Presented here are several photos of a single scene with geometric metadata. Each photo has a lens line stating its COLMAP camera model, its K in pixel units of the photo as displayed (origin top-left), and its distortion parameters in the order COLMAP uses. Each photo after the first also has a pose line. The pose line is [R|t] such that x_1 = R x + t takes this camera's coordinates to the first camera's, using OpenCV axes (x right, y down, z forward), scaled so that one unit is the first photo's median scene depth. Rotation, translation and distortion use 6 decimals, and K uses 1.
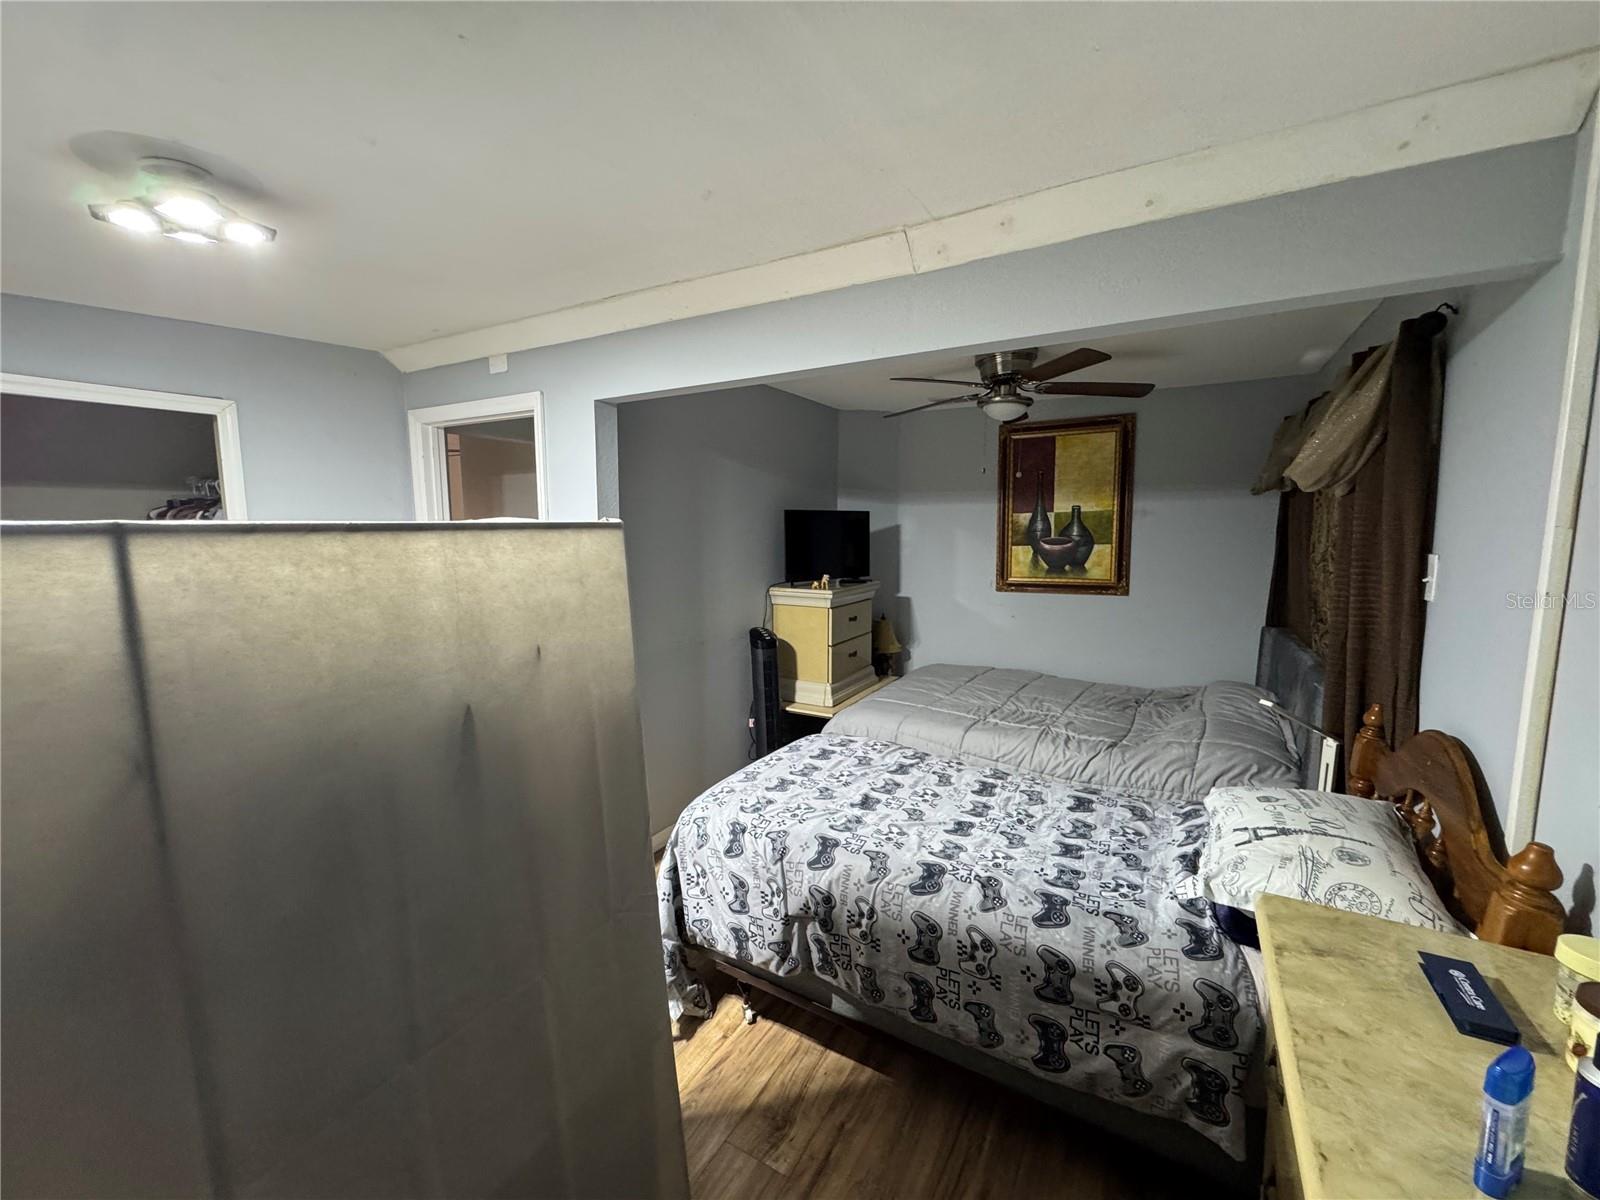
lens RADIAL K [[639.2, 0, 797.3], [0, 639.2, 597.7], [0, 0, 1]] dist [-0.003847, 0.000558]
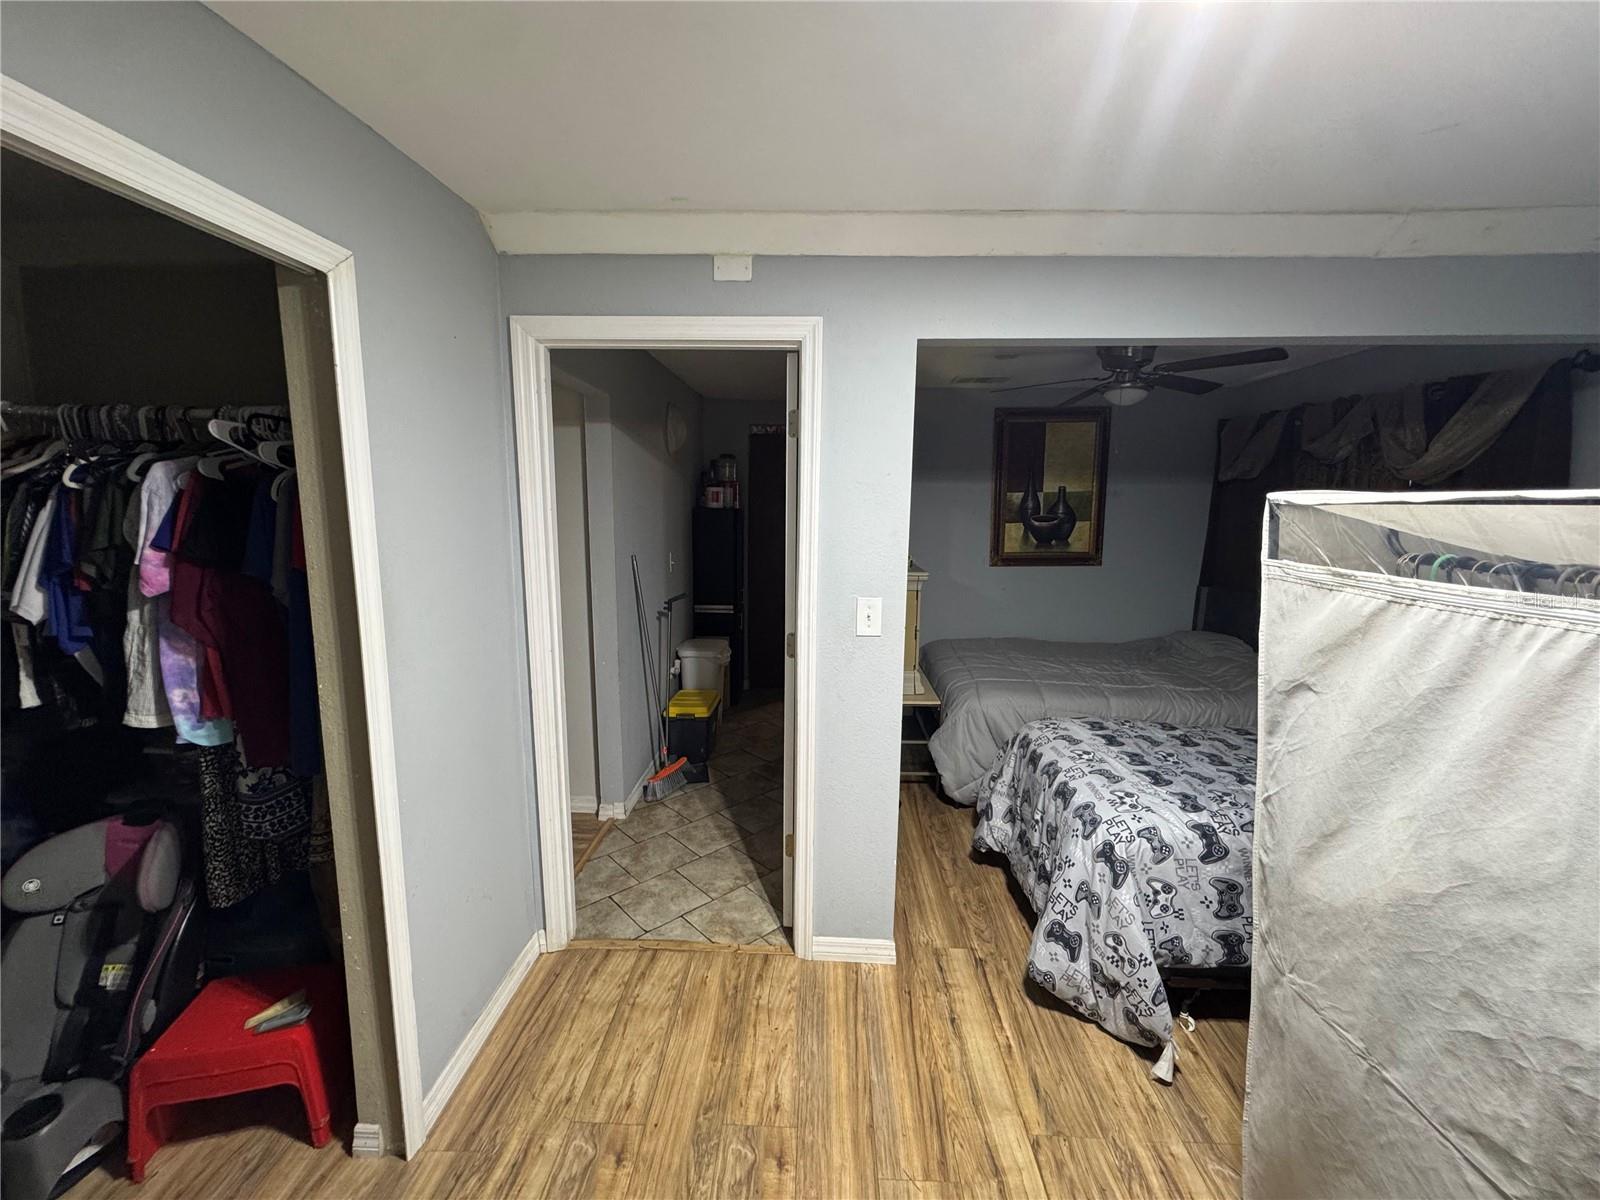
lens RADIAL K [[639.2, 0, 796.8], [0, 639.2, 598.0], [0, 0, 1]] dist [-0.003847, 0.000558]
pose [[0.888540, -0.058755, 0.455022, -0.562002], [0.042668, 0.998050, 0.045555, -0.023549], [-0.456812, -0.021062, 0.889314, 0.250115]]
